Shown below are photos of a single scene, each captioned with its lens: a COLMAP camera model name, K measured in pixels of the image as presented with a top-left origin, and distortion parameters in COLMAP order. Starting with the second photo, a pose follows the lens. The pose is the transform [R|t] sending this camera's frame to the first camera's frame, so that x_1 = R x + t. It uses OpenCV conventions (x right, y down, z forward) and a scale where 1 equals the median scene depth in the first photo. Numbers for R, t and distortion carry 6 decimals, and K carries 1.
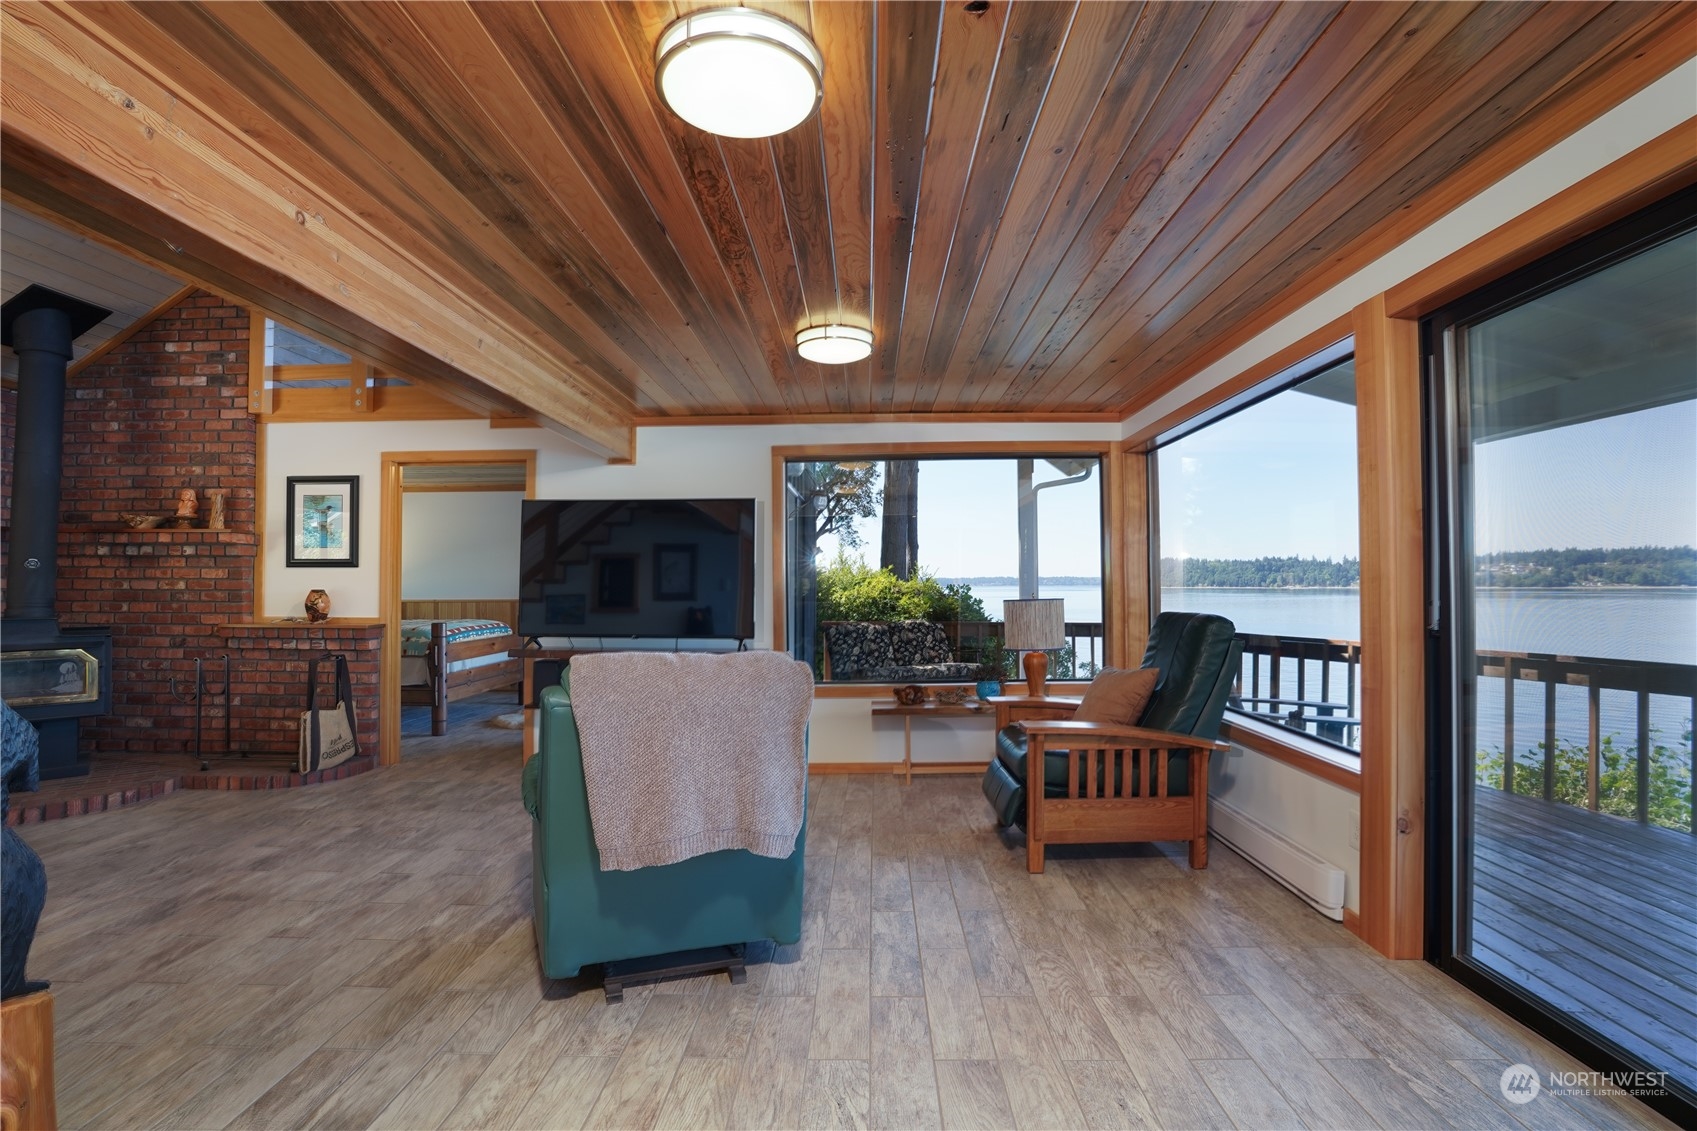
lens RADIAL K [[787.3, 0, 850.2], [0, 787.3, 571.8], [0, 0, 1]] dist [-0.075570, 0.032234]
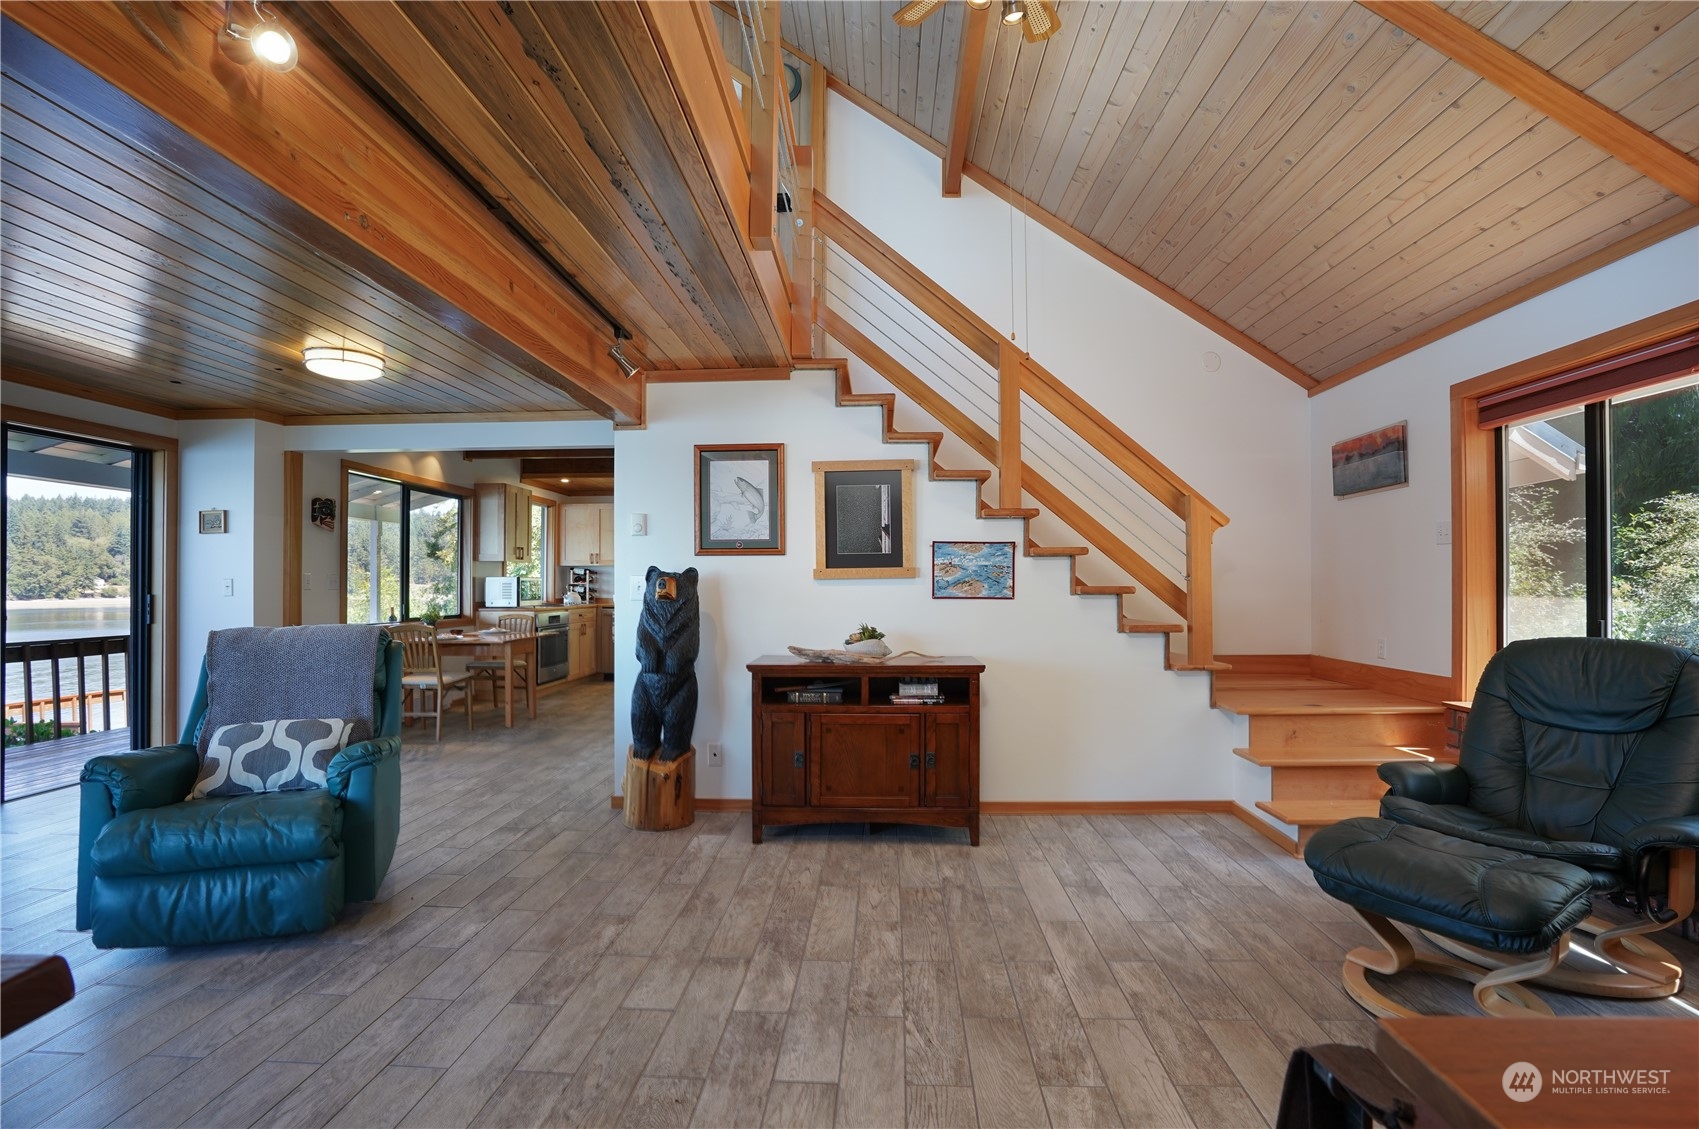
lens RADIAL K [[792.6, 0, 852.6], [0, 792.6, 572.2], [0, 0, 1]] dist [-0.073704, 0.032446]
pose [[-0.999759, 0.004729, 0.021437, -0.580807], [0.004016, 0.999441, -0.033182, 0.023346], [-0.021582, -0.033087, -0.999219, 1.101091]]
